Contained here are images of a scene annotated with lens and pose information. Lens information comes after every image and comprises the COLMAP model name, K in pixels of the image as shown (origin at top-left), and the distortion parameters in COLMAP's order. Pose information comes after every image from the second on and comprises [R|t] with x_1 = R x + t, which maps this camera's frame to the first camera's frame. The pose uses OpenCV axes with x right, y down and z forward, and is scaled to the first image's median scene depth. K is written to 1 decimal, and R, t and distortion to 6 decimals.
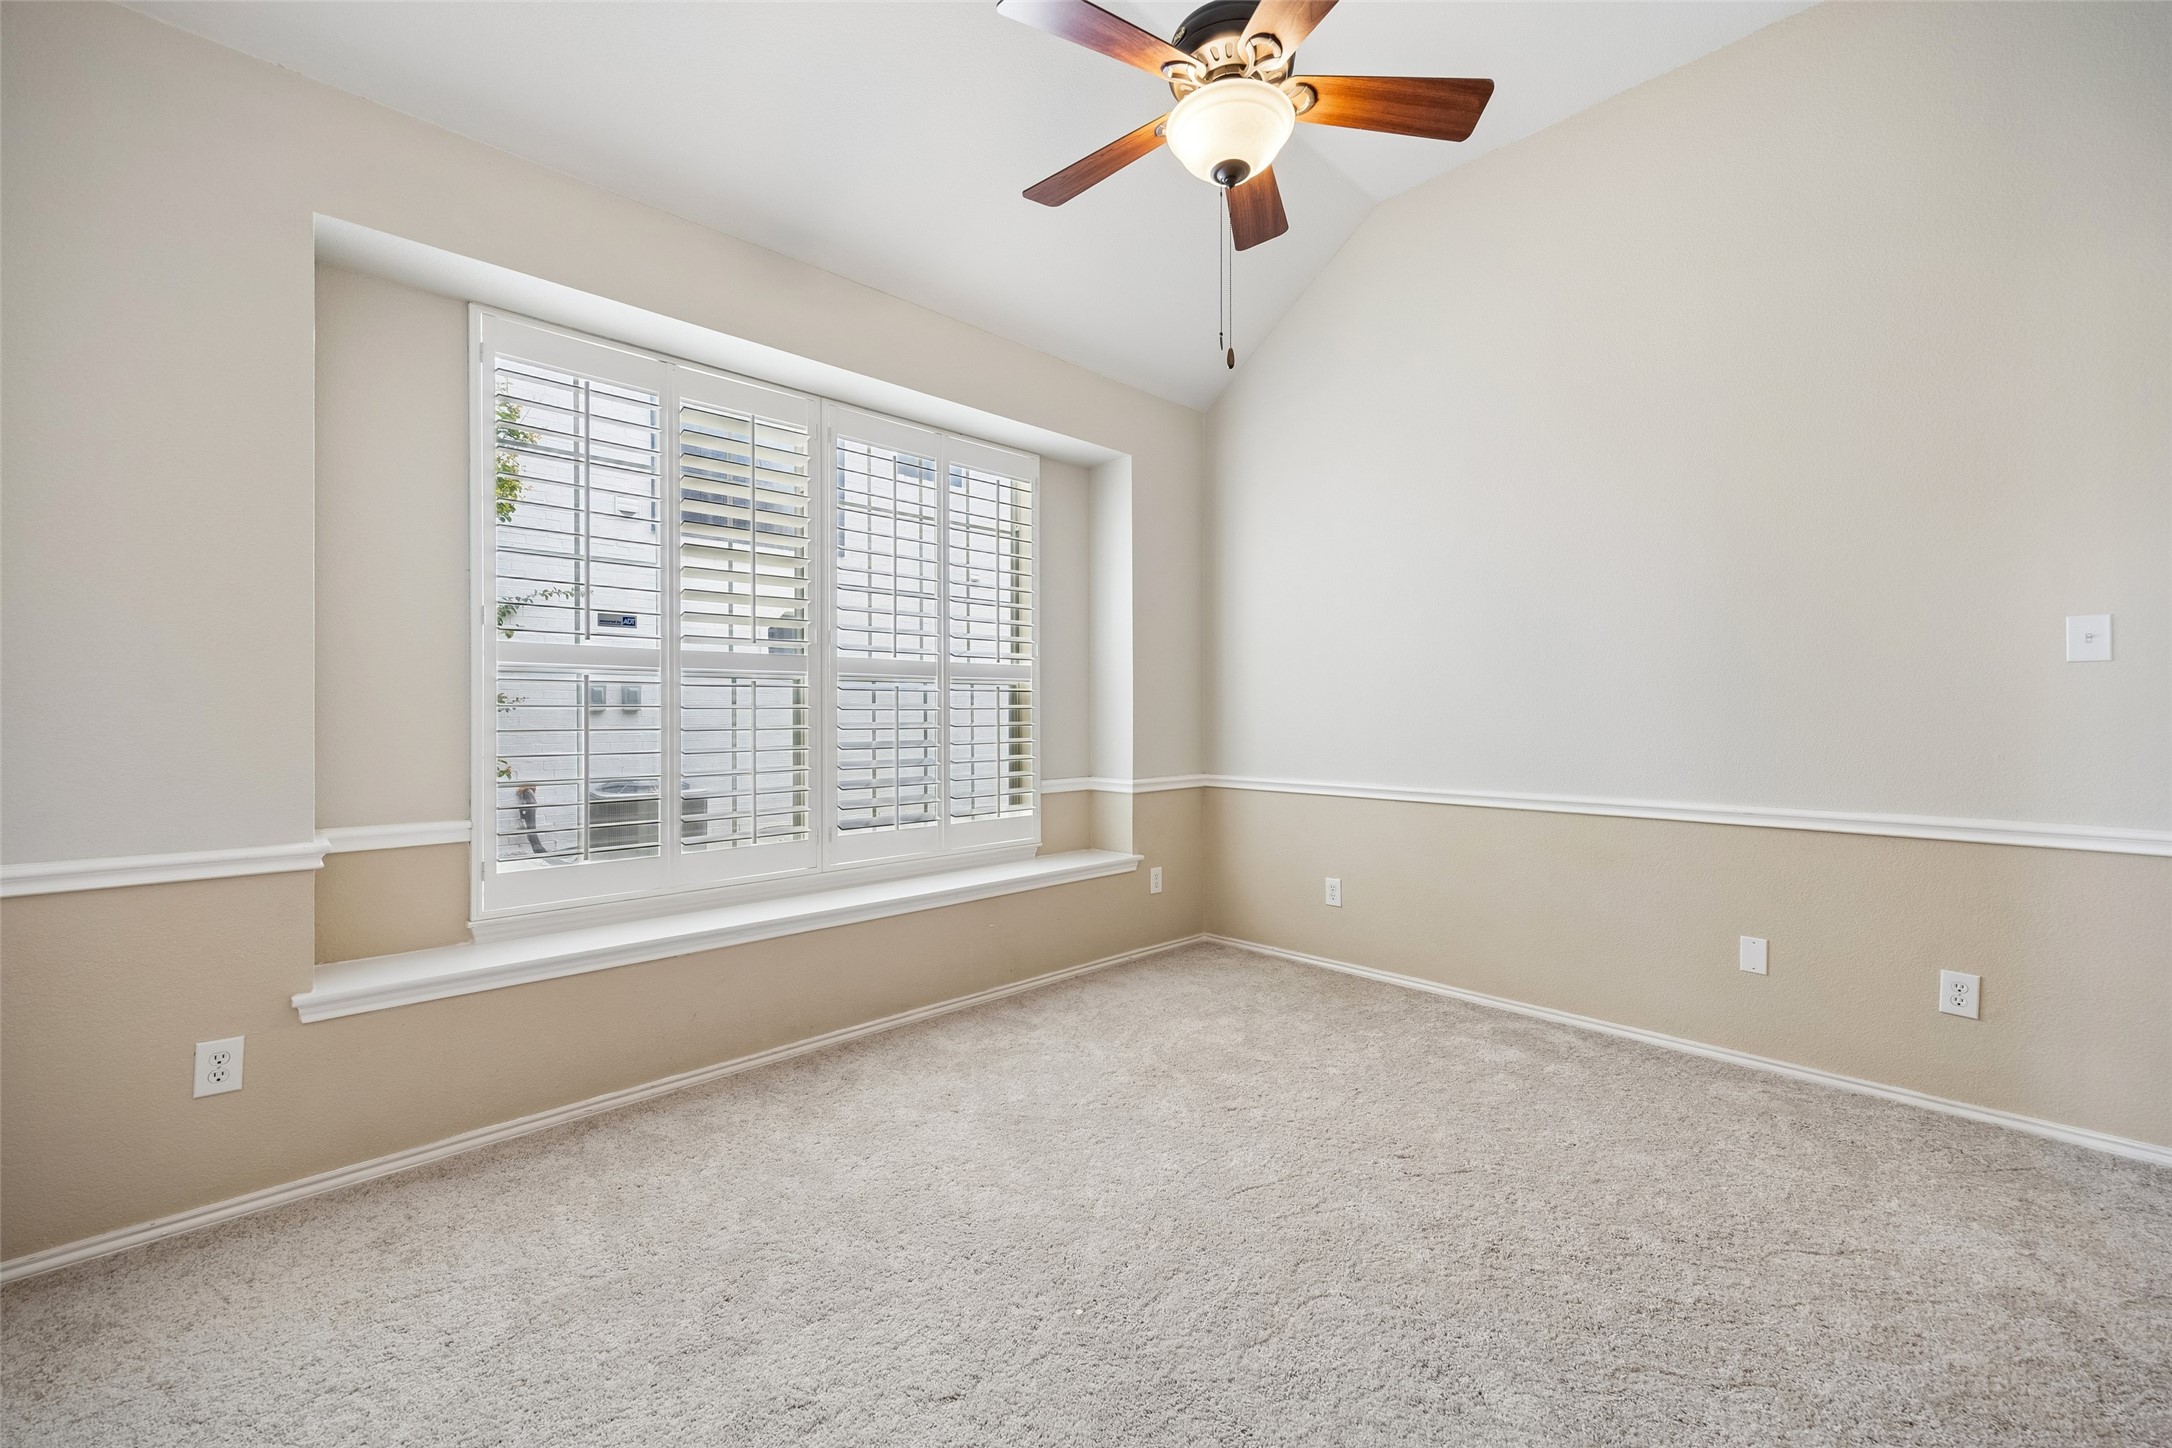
lens RADIAL K [[842.4, 0, 1099.9], [0, 842.4, 717.4], [0, 0, 1]] dist [-0.001375, -0.000465]
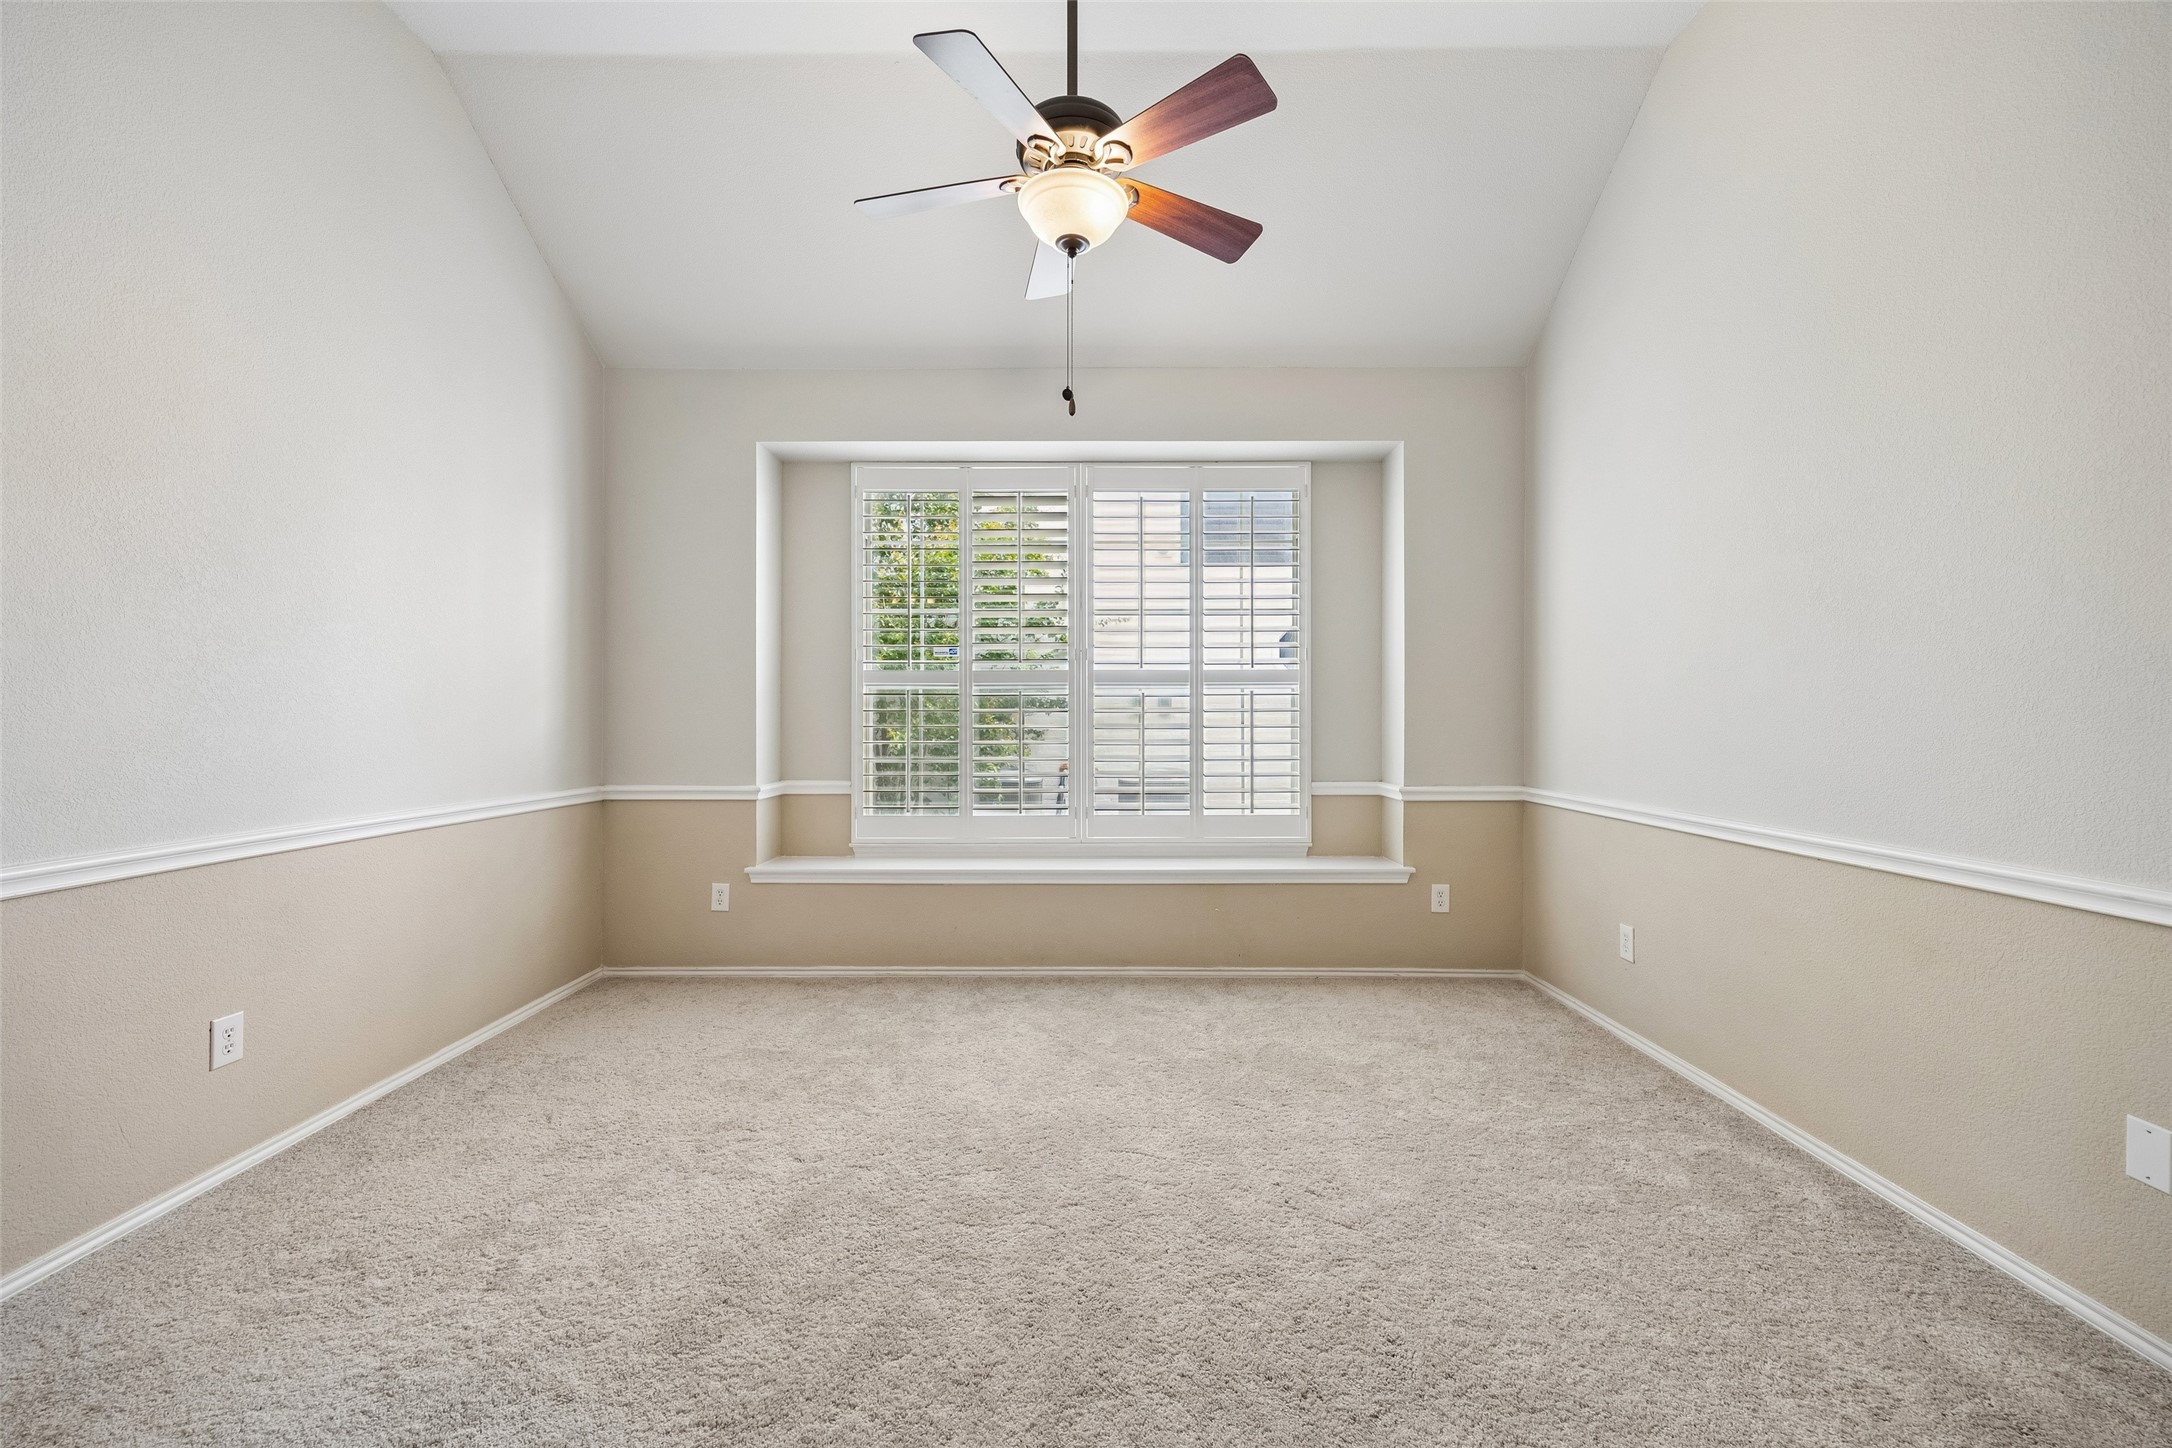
lens RADIAL K [[842.4, 0, 1102.9], [0, 842.4, 722.1], [0, 0, 1]] dist [-0.001375, -0.000465]
pose [[0.733967, 0.007438, -0.679144, 0.531420], [-0.004571, 0.999971, 0.006012, -0.002383], [0.679170, -0.001308, 0.733980, 0.101670]]
